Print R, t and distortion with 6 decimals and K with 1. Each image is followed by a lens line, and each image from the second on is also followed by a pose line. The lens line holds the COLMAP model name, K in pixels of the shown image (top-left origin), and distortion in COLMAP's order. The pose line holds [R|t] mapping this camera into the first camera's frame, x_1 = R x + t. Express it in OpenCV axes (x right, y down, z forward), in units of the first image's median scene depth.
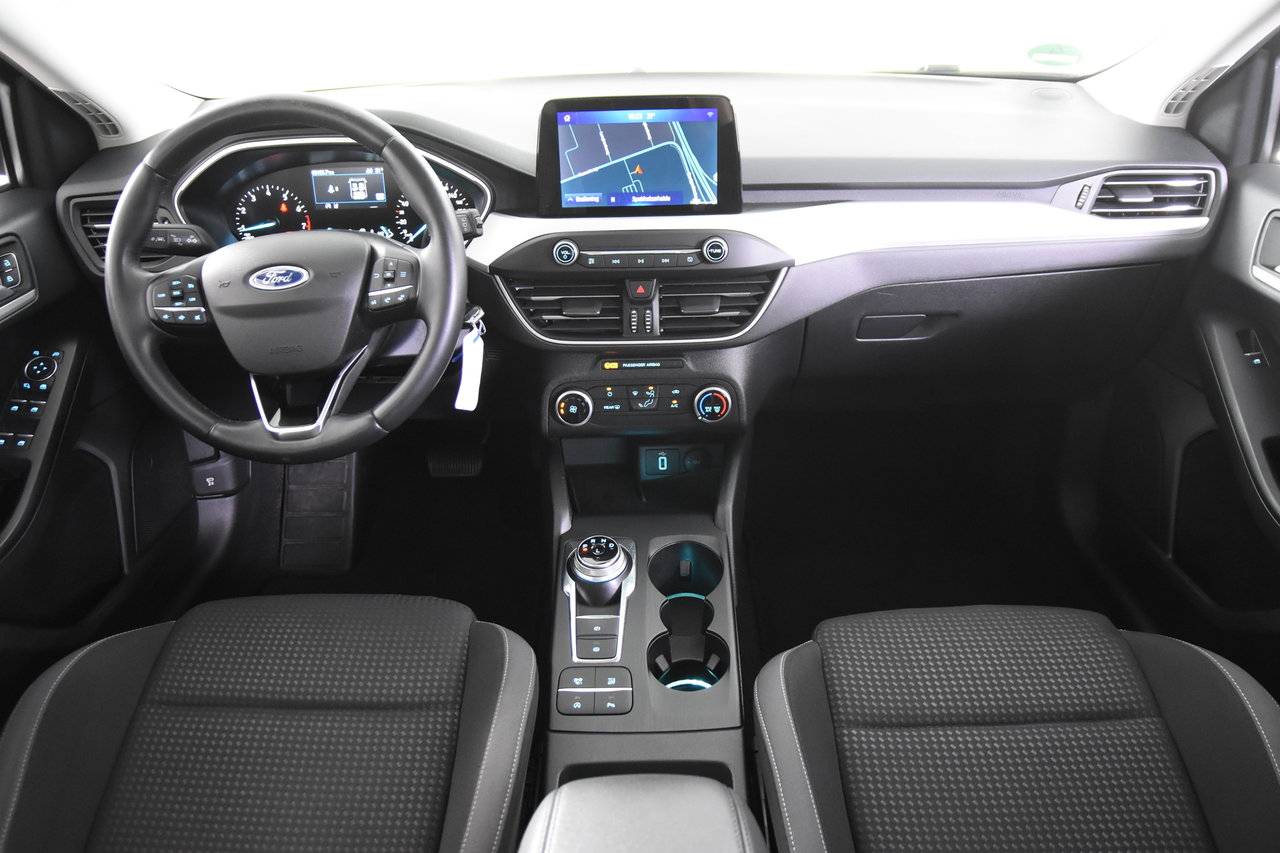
lens RADIAL K [[965.5, 0, 640.0], [0, 965.5, 426.5], [0, 0, 1]] dist [-0.135090, 0.126150]
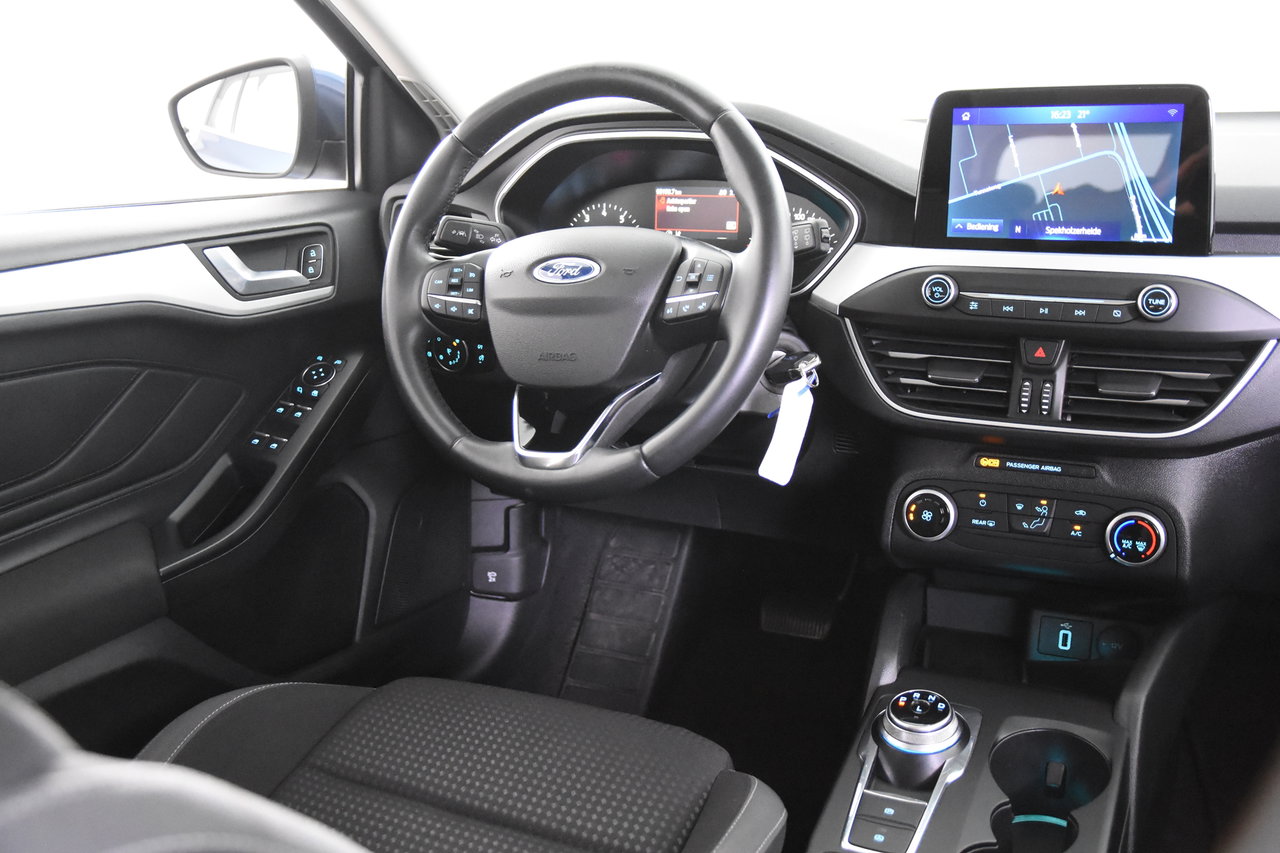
lens RADIAL K [[1246.2, 0, 637.3], [0, 1246.2, 430.7], [0, 0, 1]] dist [-0.026332, 0.020754]
pose [[0.902269, 0.114686, -0.415642, 0.120284], [-0.201209, 0.964572, -0.170631, 0.129425], [0.381347, 0.237586, 0.893380, 0.083901]]
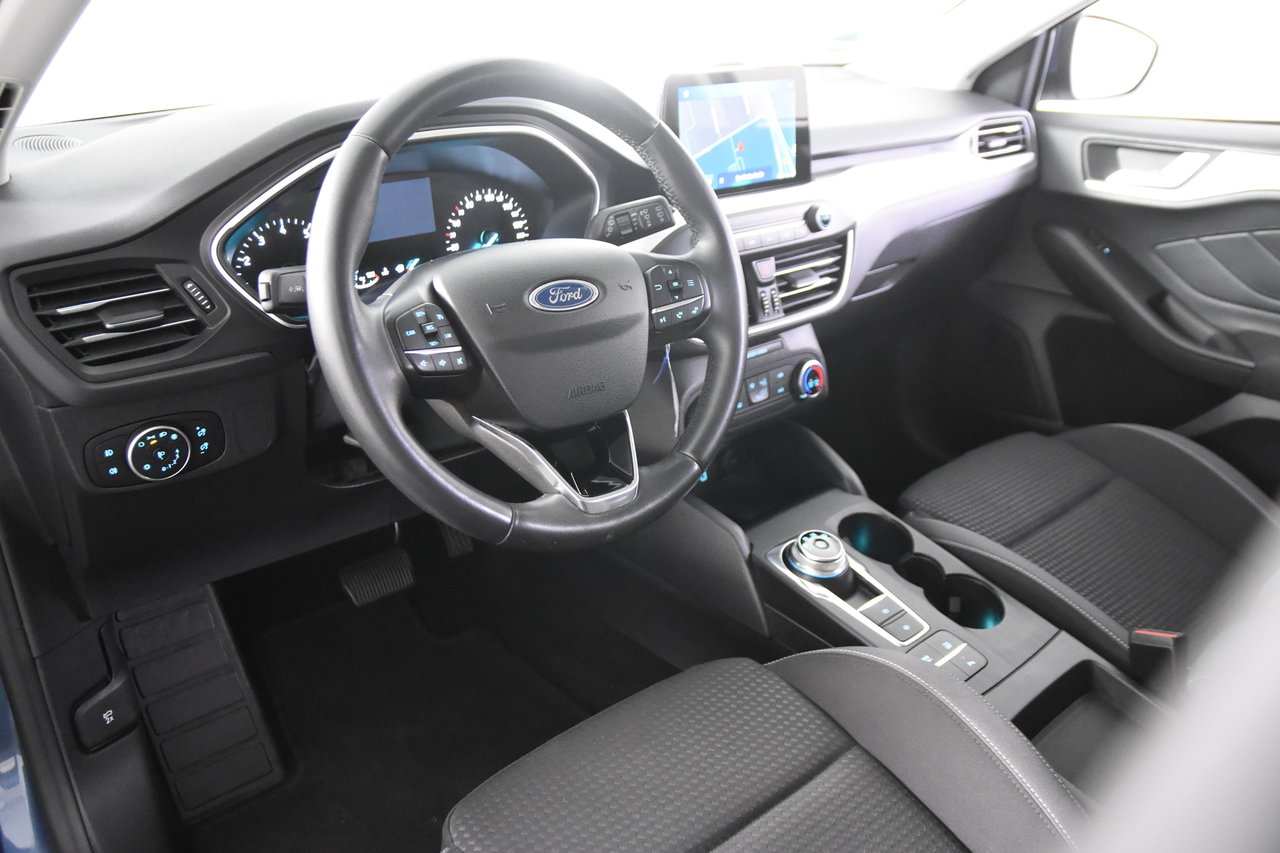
lens RADIAL K [[1003.4, 0, 640.0], [0, 1003.4, 426.5], [0, 0, 1]] dist [-0.097762, 0.066988]
pose [[0.753516, -0.243061, 0.610847, -0.737983], [0.293835, 0.955690, 0.017814, -0.048844], [-0.588111, 0.166065, 0.791548, 0.317987]]
